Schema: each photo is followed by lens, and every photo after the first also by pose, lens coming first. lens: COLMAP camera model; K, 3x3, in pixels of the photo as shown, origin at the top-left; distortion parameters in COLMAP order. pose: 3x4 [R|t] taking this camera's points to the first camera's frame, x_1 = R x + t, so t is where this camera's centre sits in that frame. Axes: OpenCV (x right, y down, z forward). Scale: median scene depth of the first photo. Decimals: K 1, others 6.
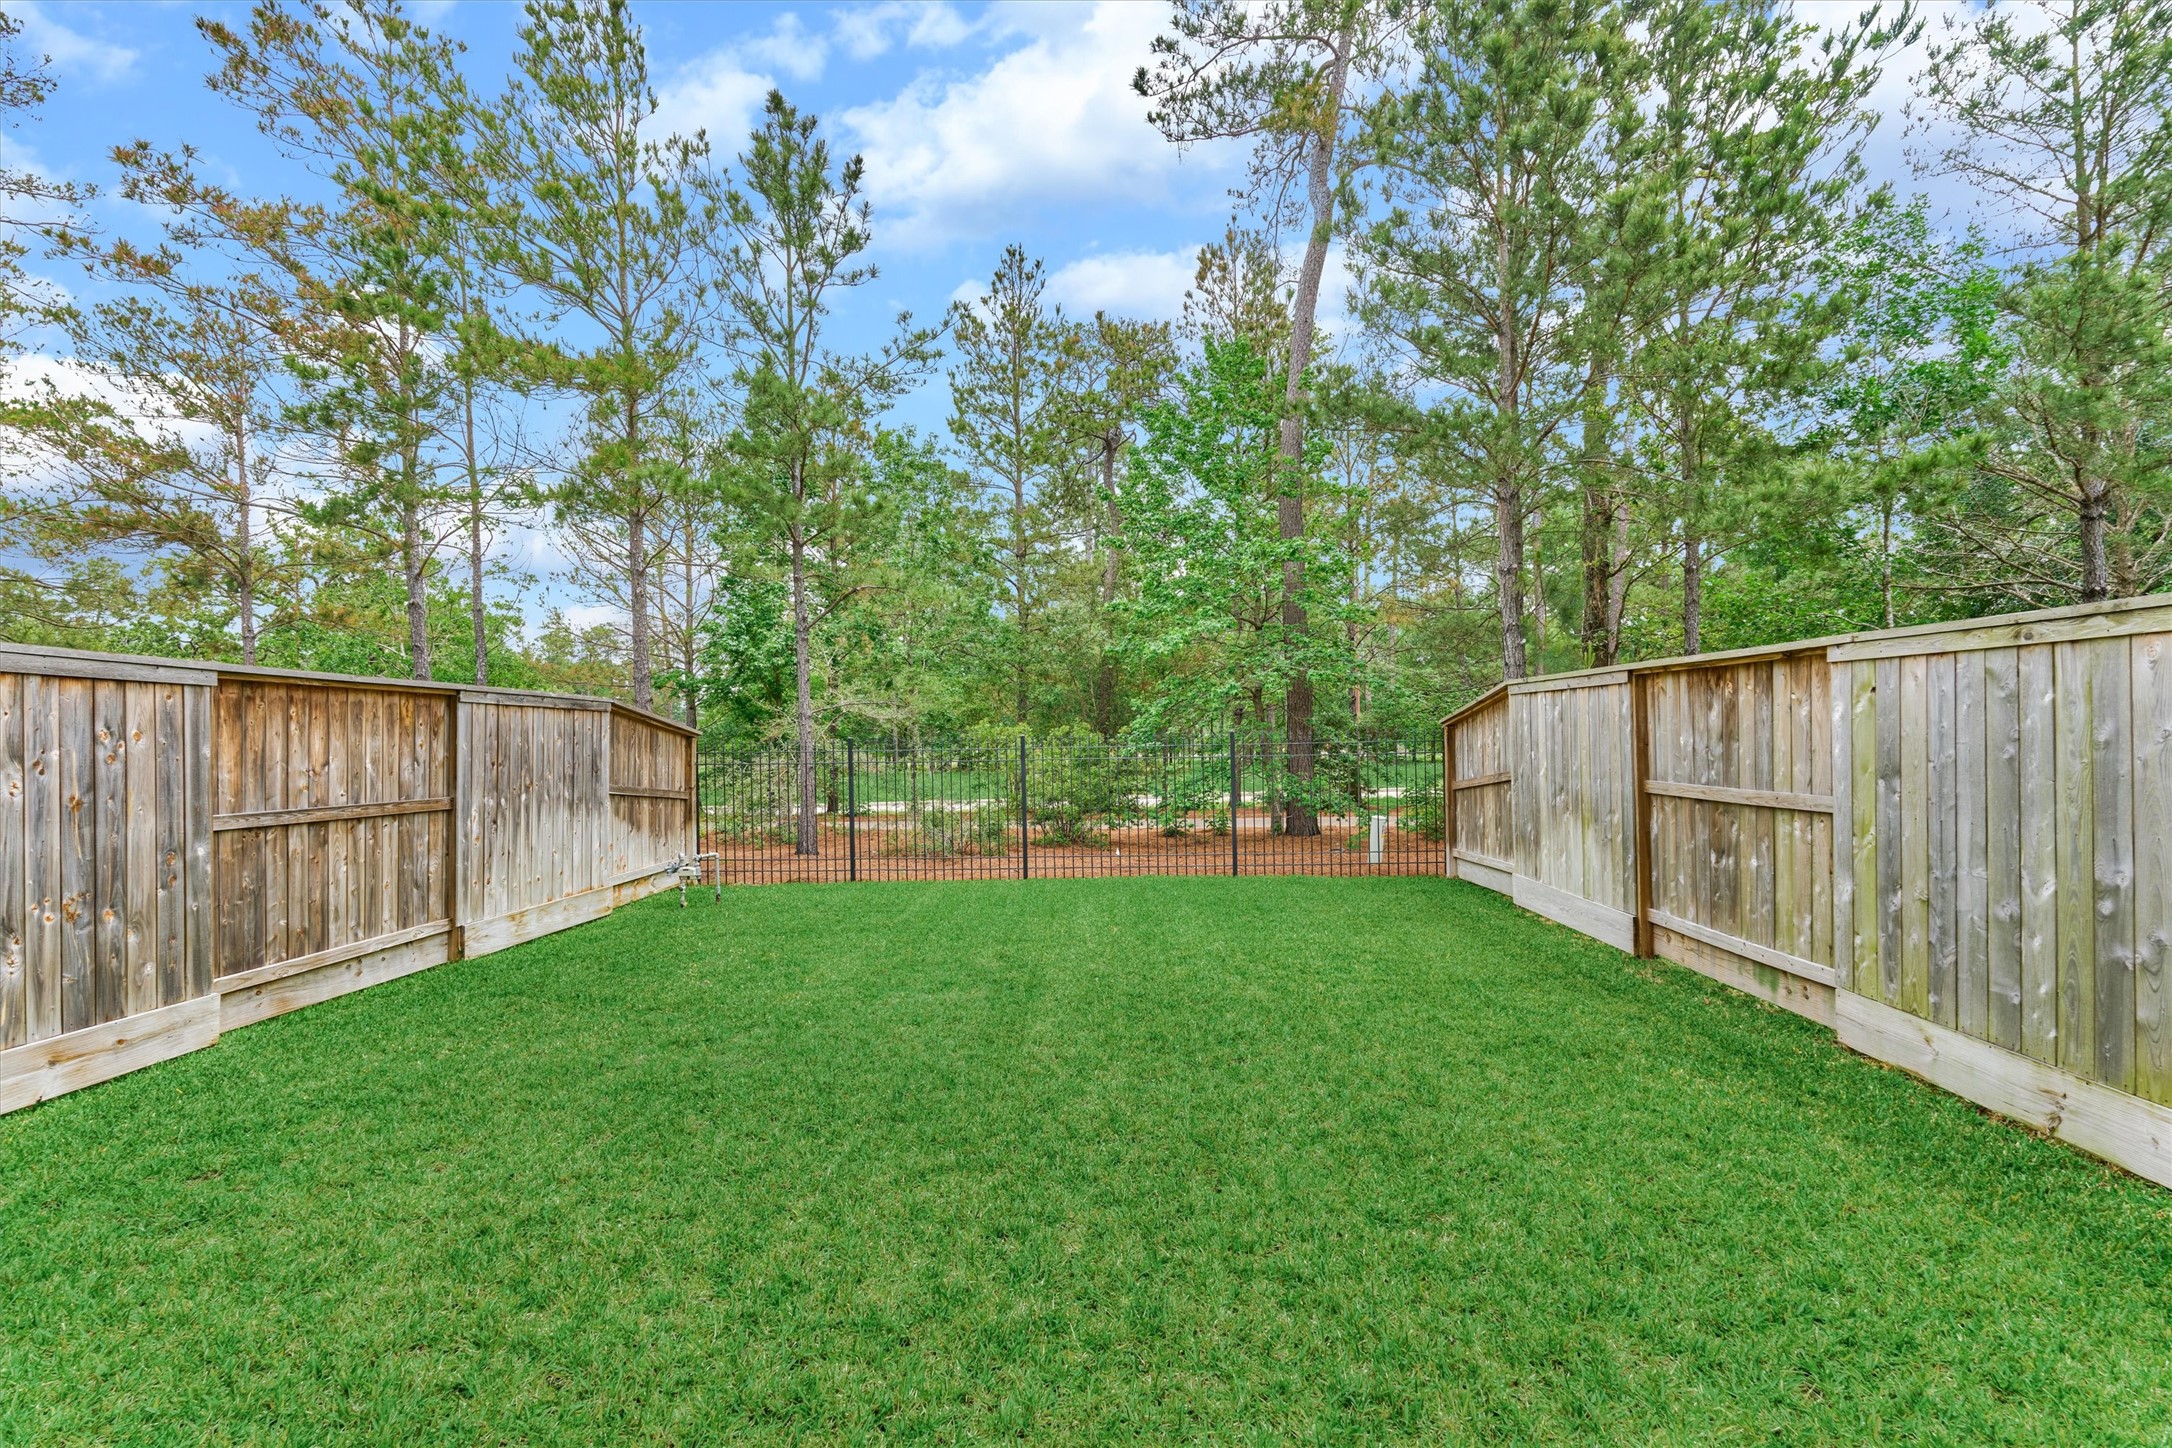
lens RADIAL K [[944.9, 0, 1100.1], [0, 944.9, 729.5], [0, 0, 1]] dist [-0.001648, -0.001498]
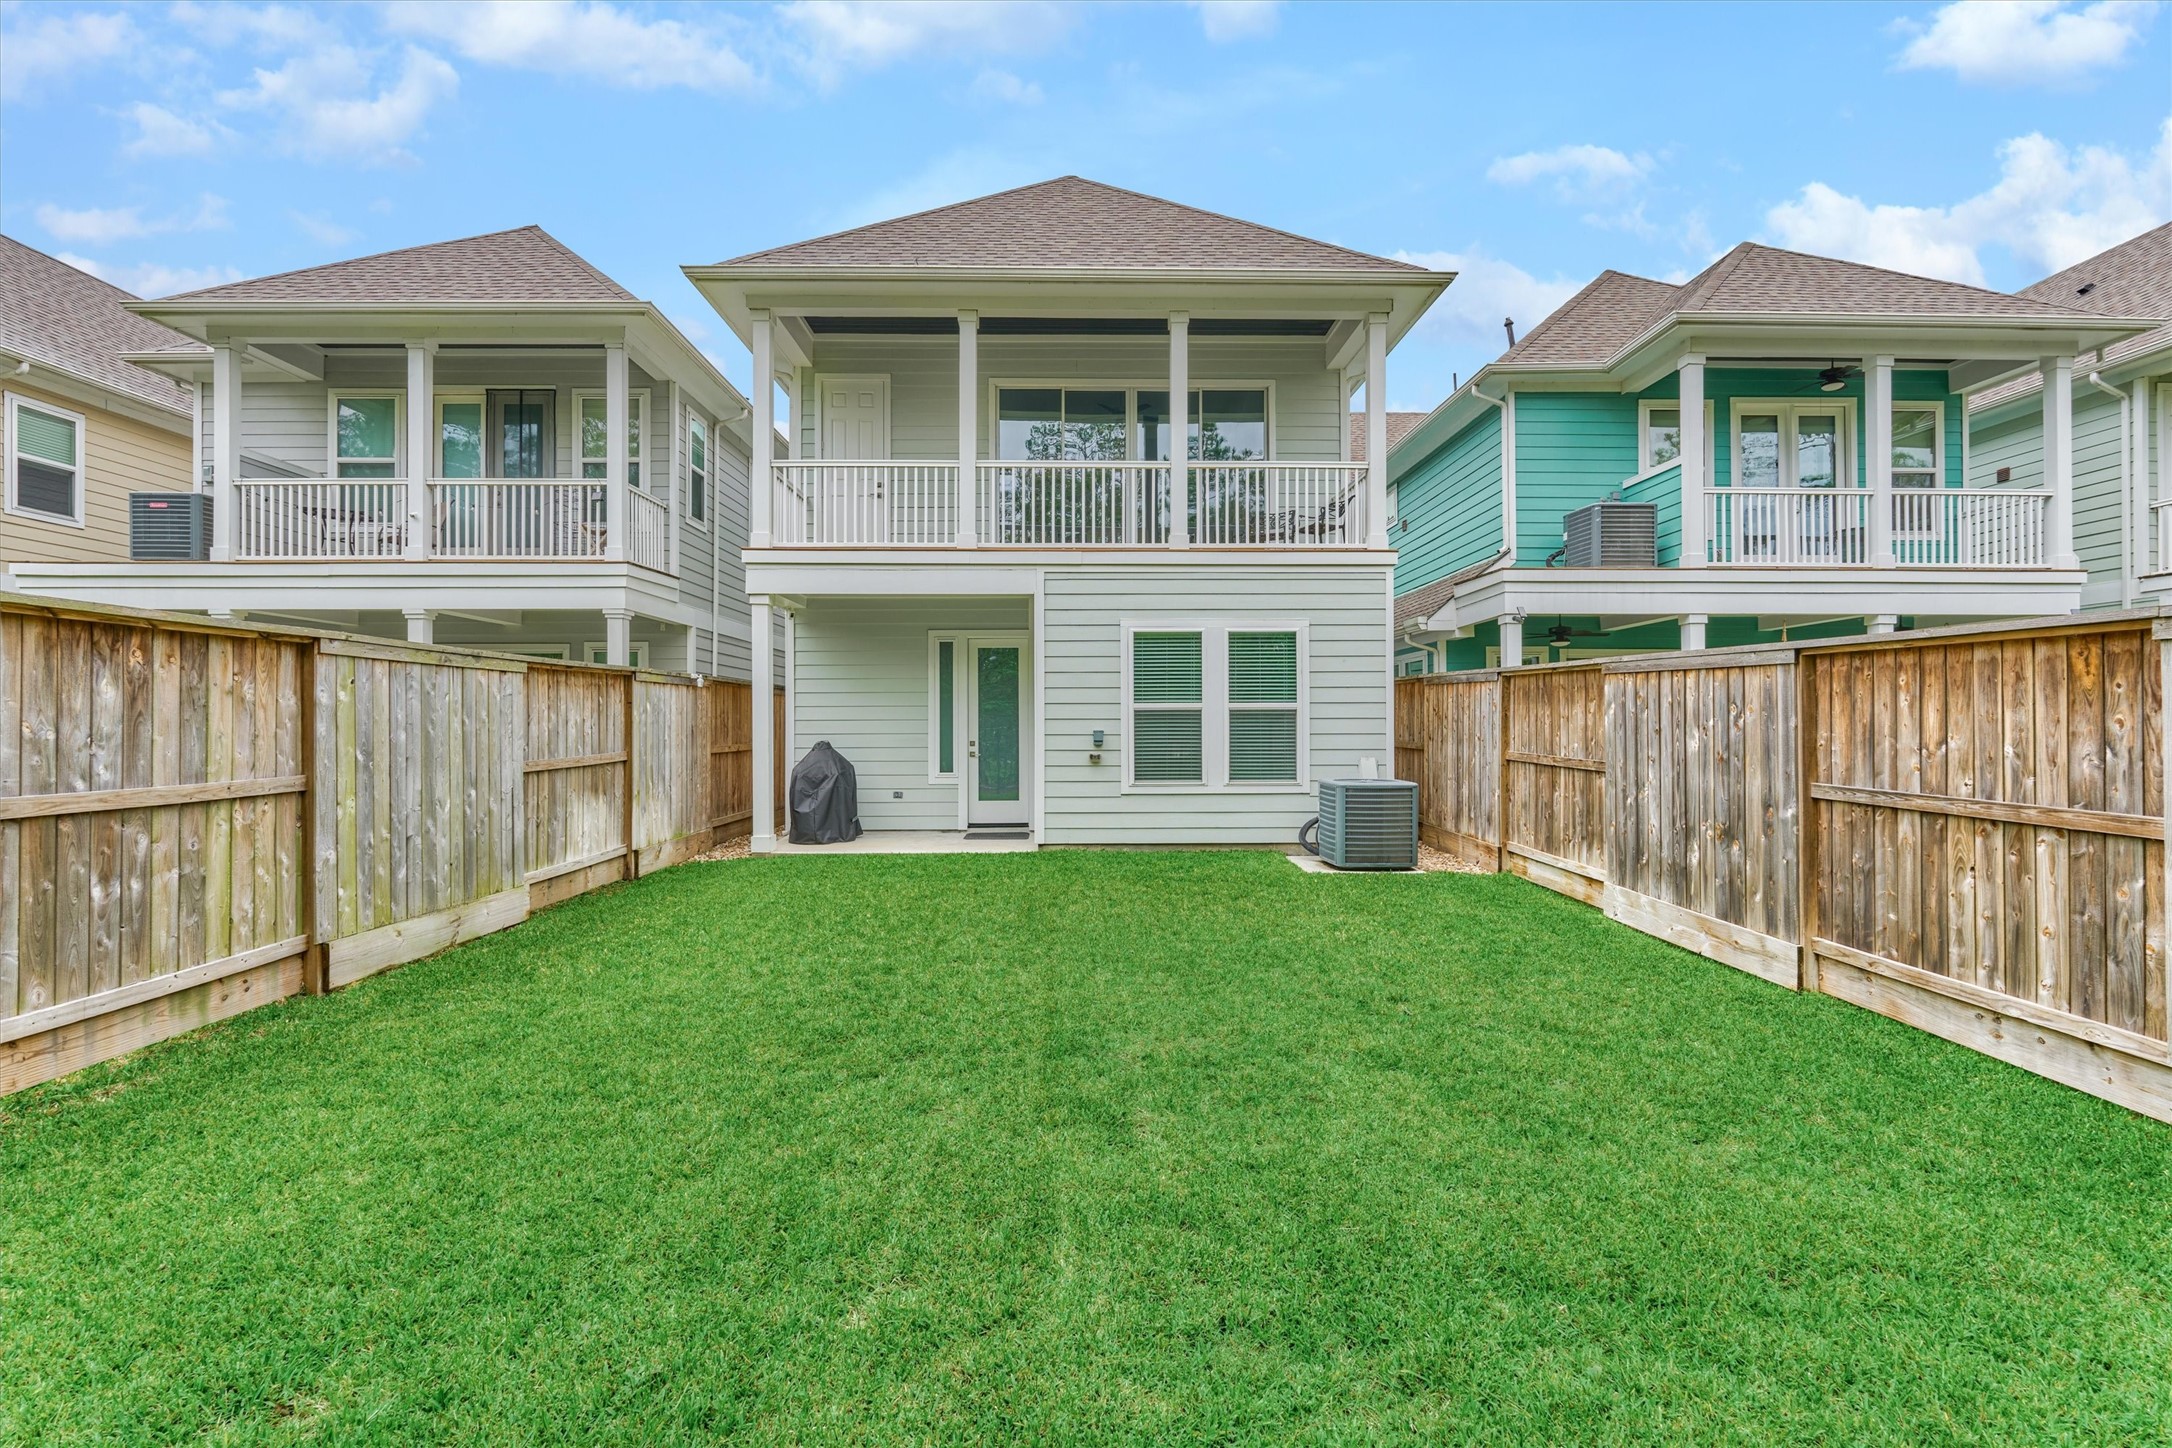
lens RADIAL K [[1116.0, 0, 1092.4], [0, 1116.0, 722.6], [0, 0, 1]] dist [-0.006115, 0.000740]
pose [[-0.999229, 0.007723, -0.038486, -0.068498], [0.007808, 0.999967, -0.002066, 0.016704], [0.038468, -0.002365, -0.999257, 1.948707]]
